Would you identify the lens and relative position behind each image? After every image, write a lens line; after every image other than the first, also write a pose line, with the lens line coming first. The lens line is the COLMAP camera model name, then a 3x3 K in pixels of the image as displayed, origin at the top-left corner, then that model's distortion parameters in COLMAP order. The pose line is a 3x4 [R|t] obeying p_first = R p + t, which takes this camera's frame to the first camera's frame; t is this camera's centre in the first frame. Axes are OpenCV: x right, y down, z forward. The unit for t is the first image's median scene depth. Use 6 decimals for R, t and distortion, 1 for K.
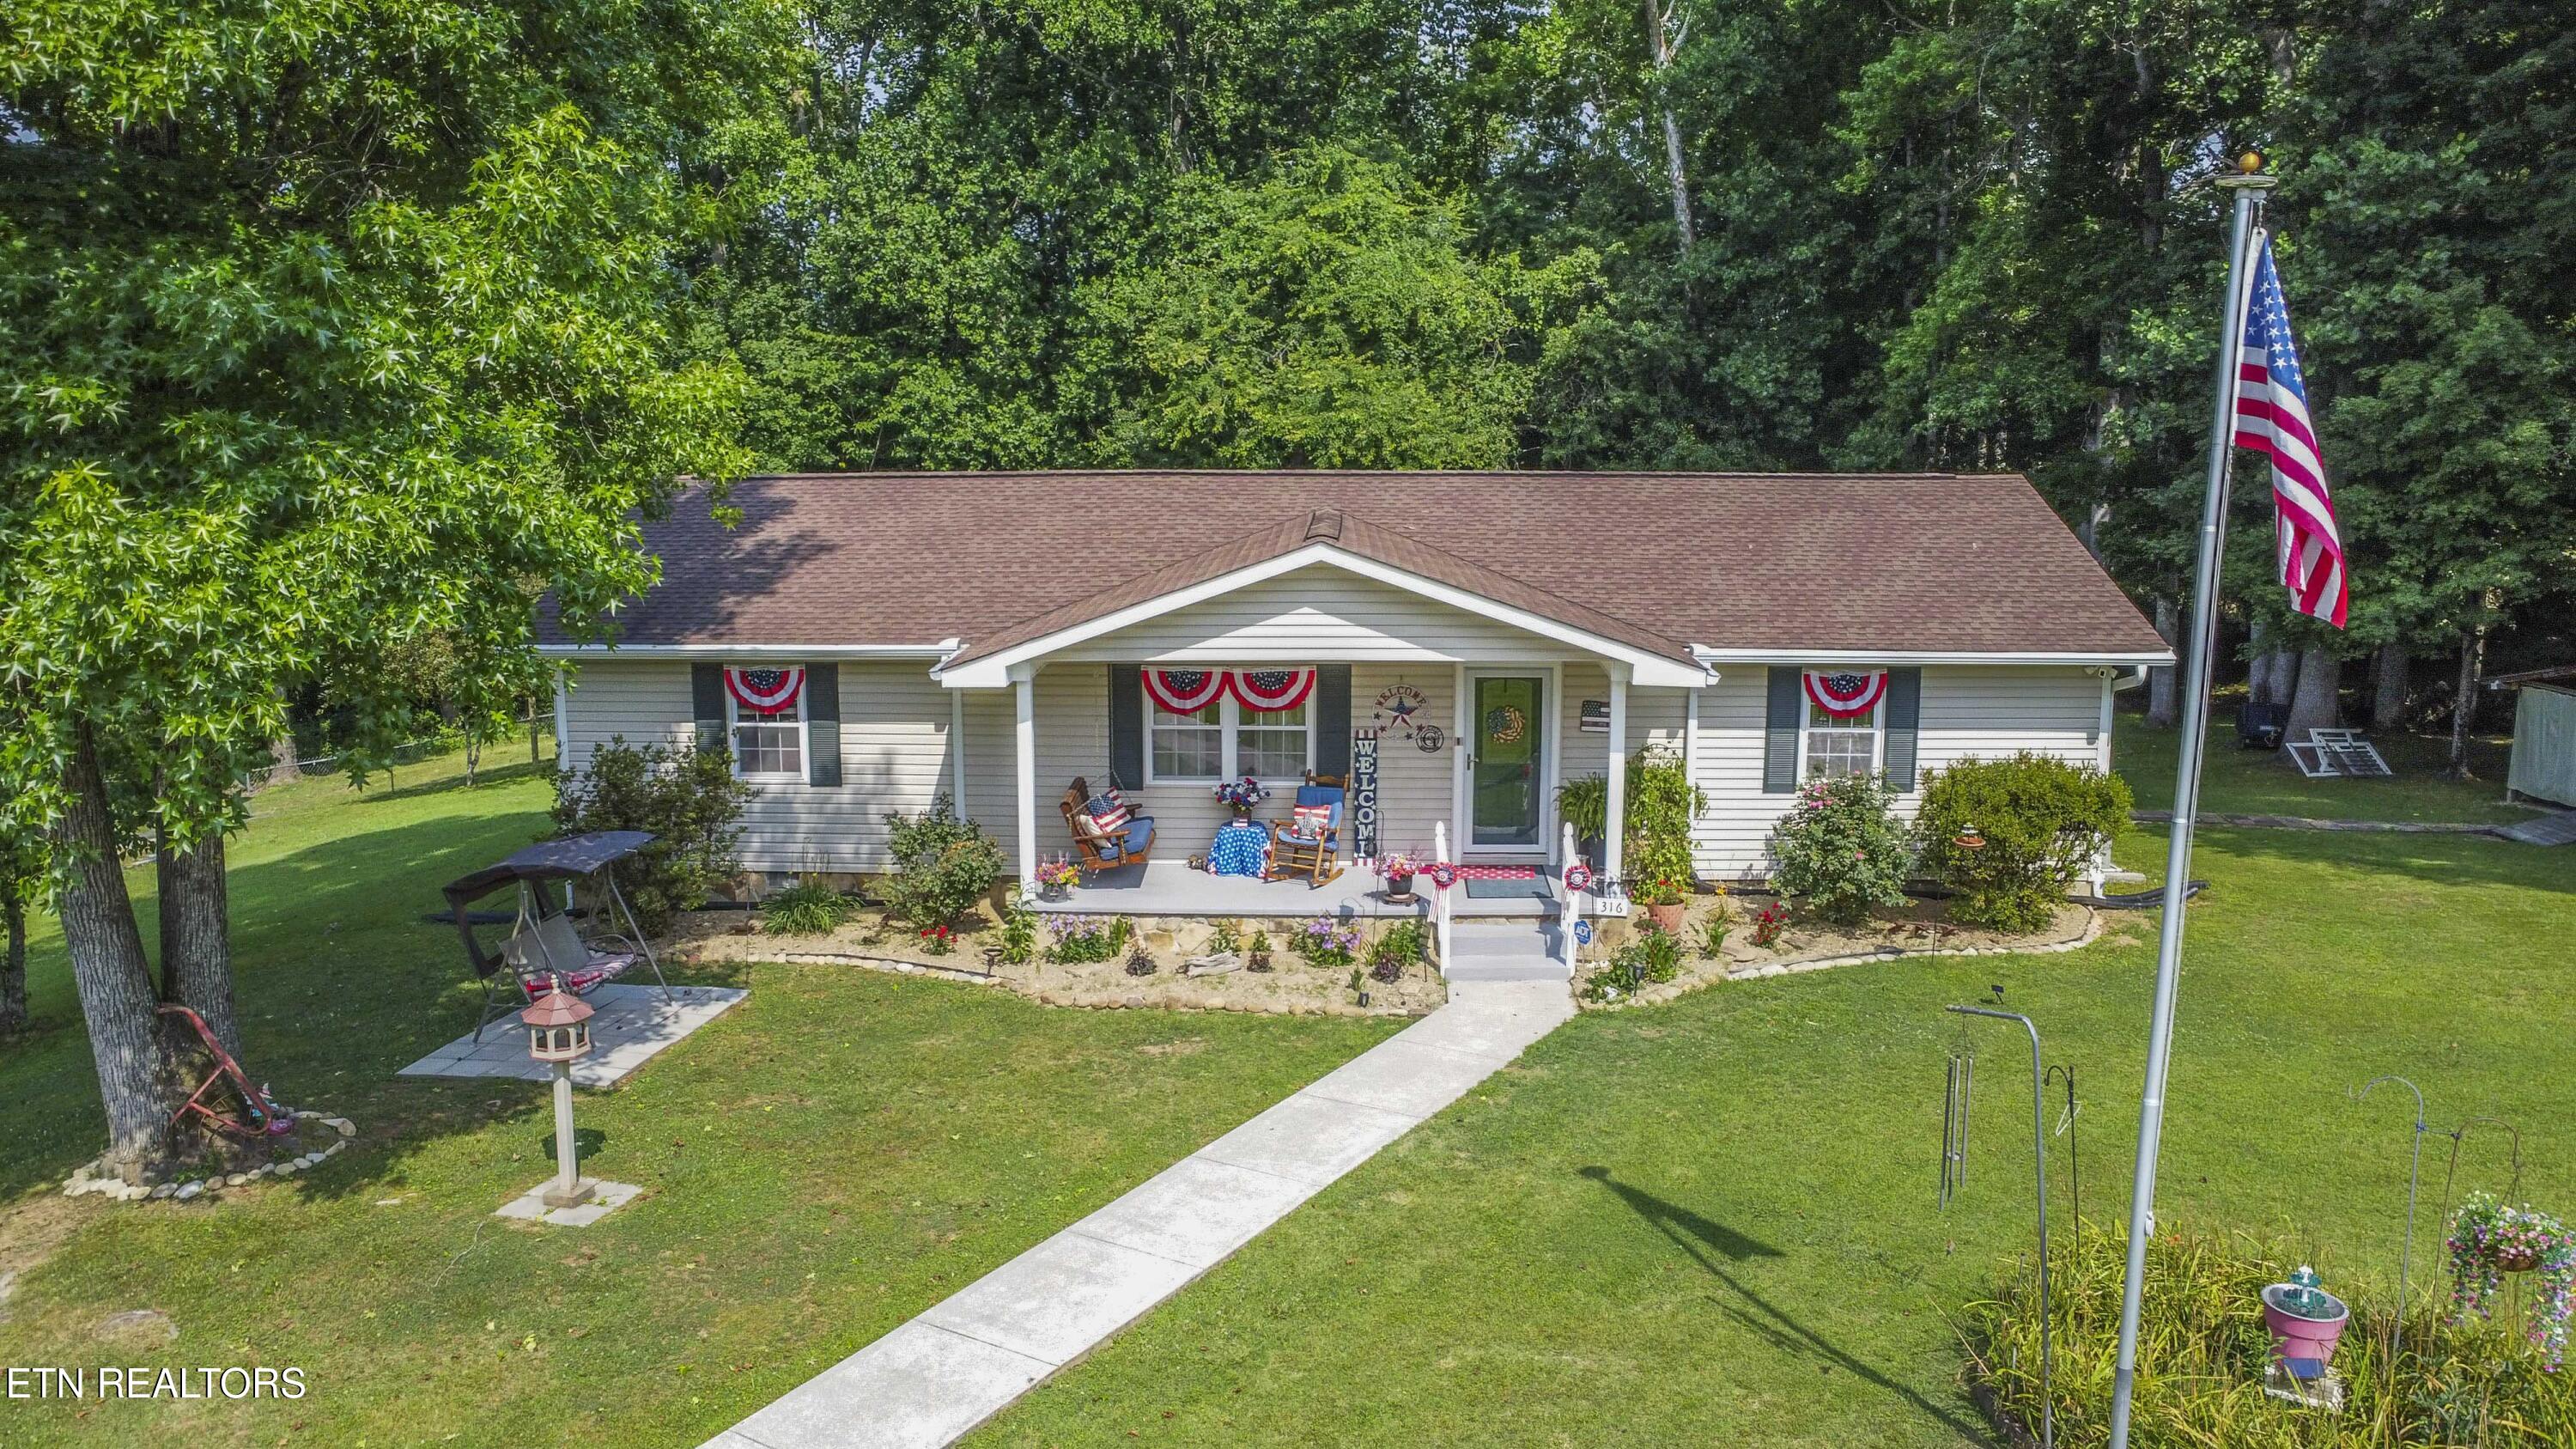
lens RADIAL K [[1938.5, 0, 1288.0], [0, 1938.5, 724.5], [0, 0, 1]] dist [-0.268981, 0.616825]
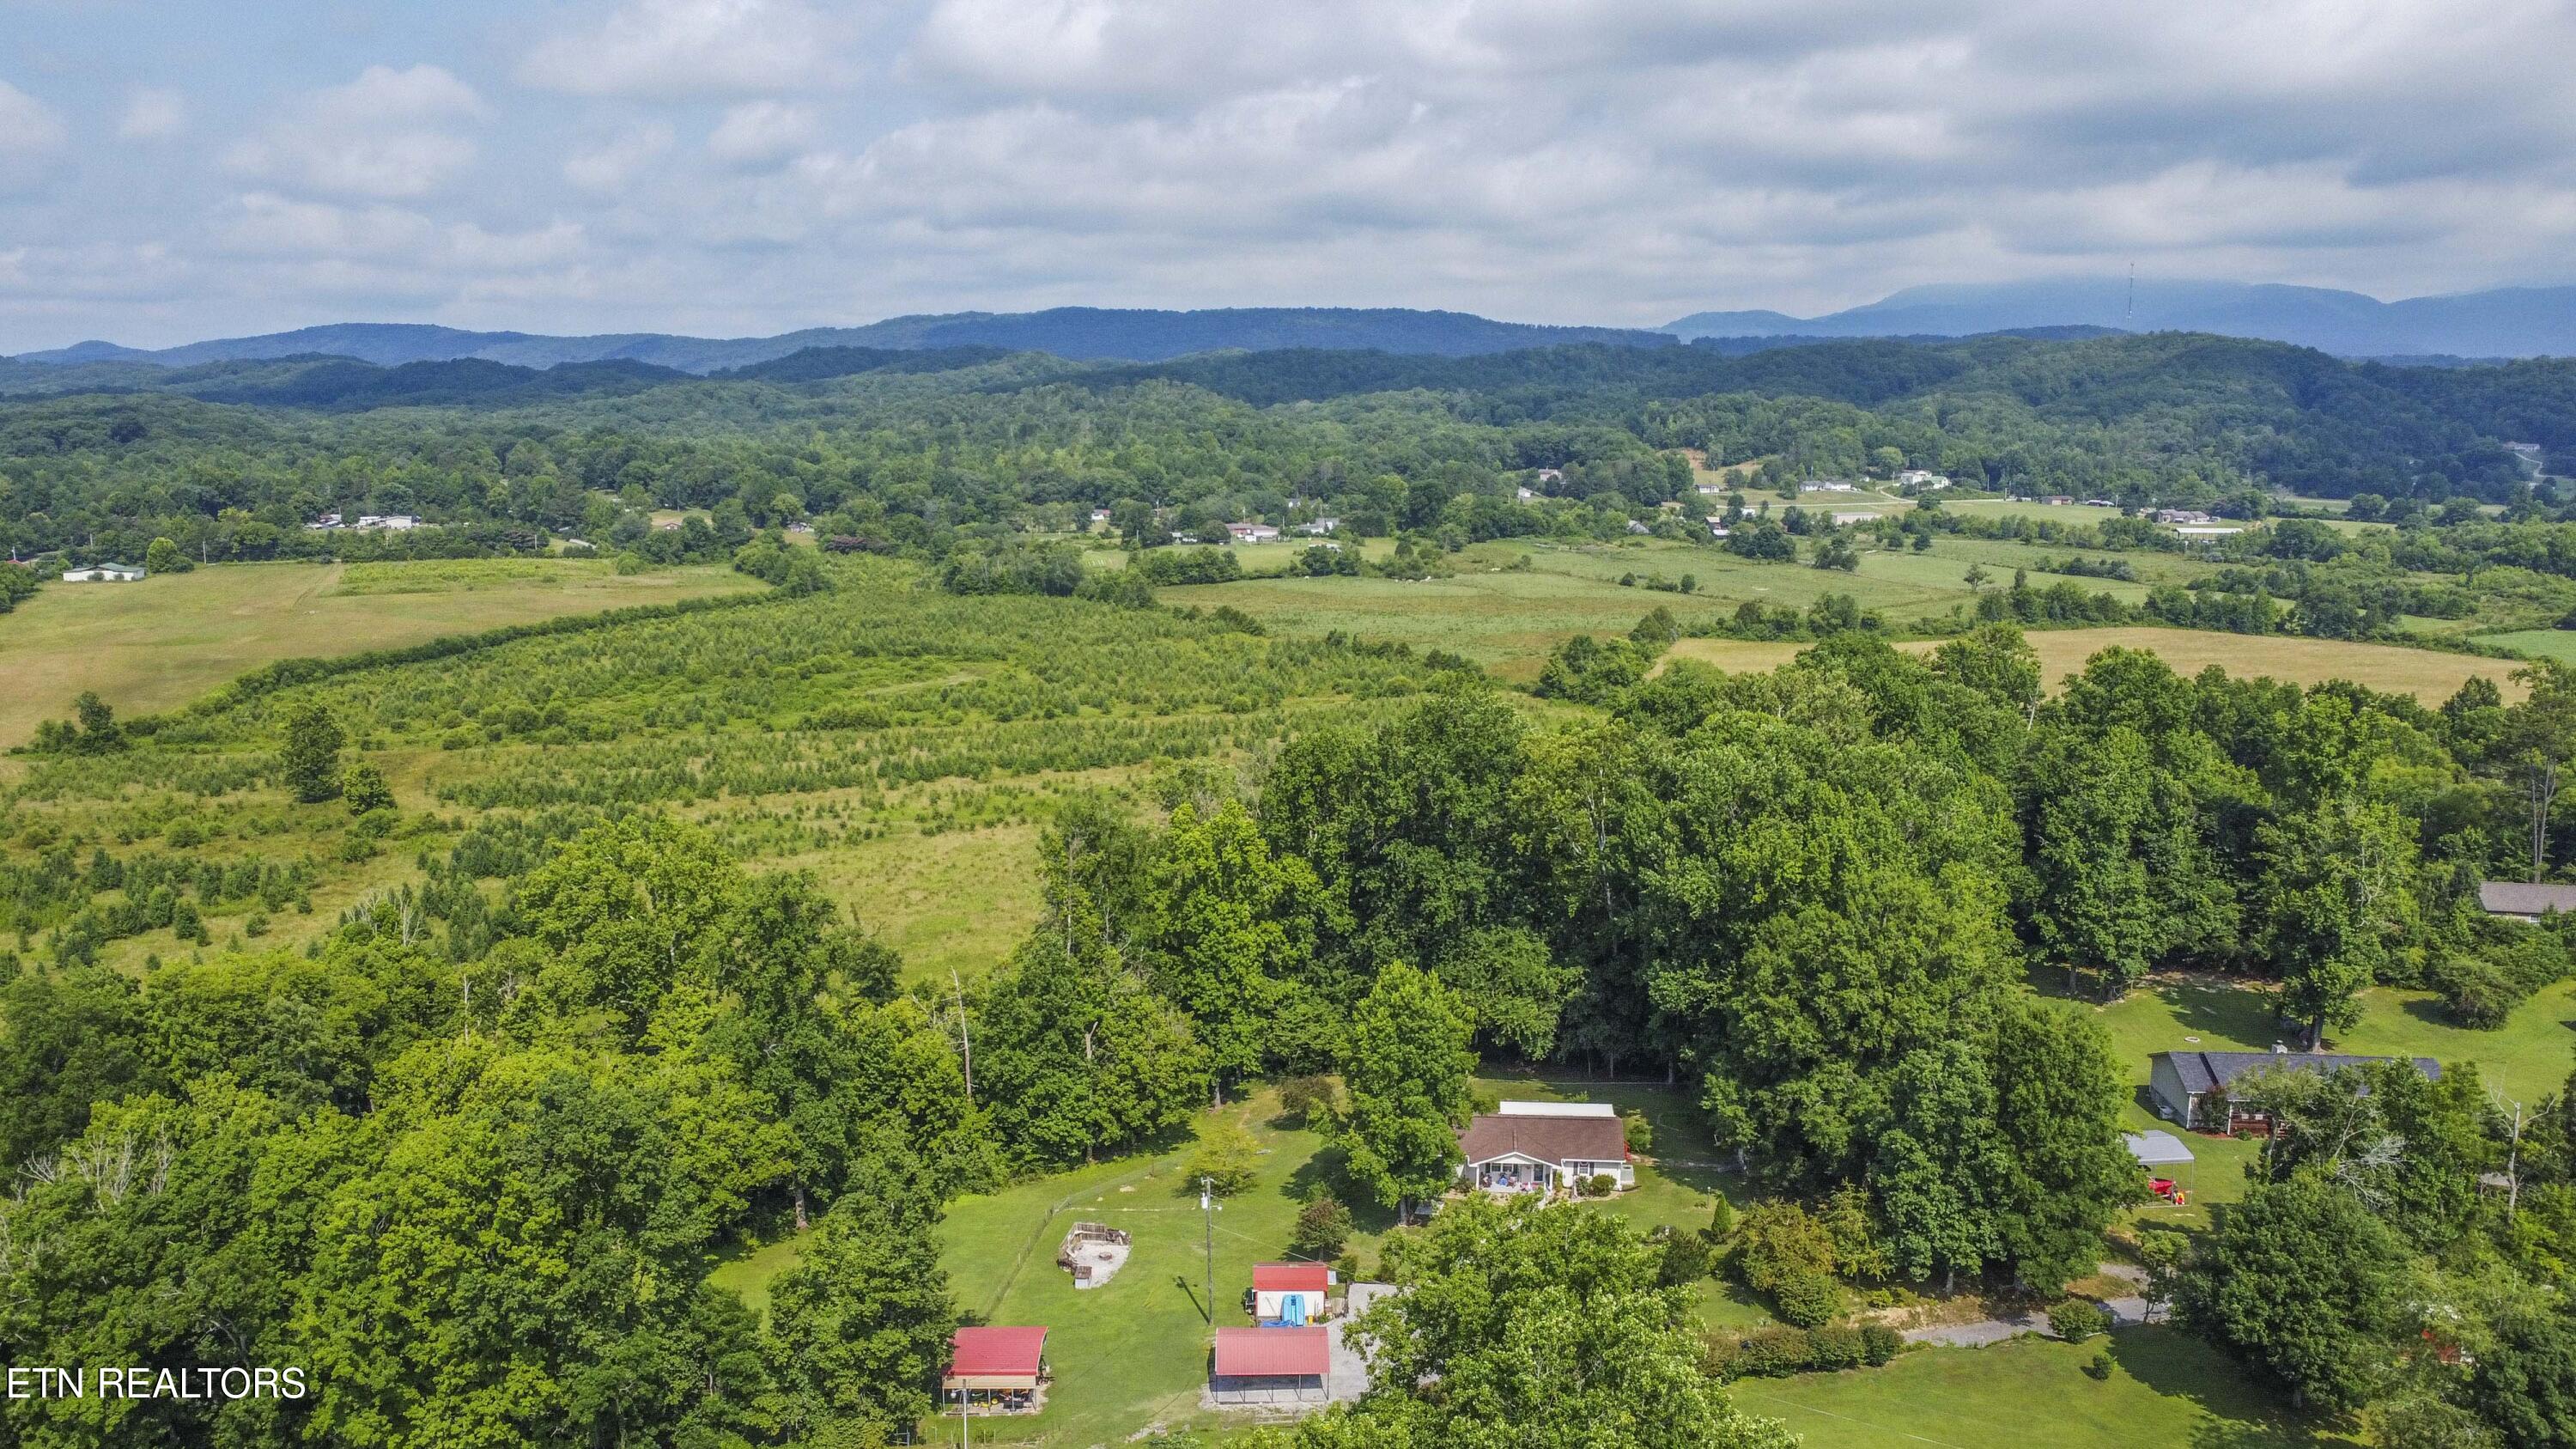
lens RADIAL K [[1938.5, 0, 1288.0], [0, 1938.5, 724.5], [0, 0, 1]] dist [-0.268981, 0.616825]
pose [[0.997923, 0.015215, -0.062590, -0.422308], [-0.015234, 0.999884, 0.000162, -1.707066], [0.062585, 0.000792, 0.998039, -6.482321]]
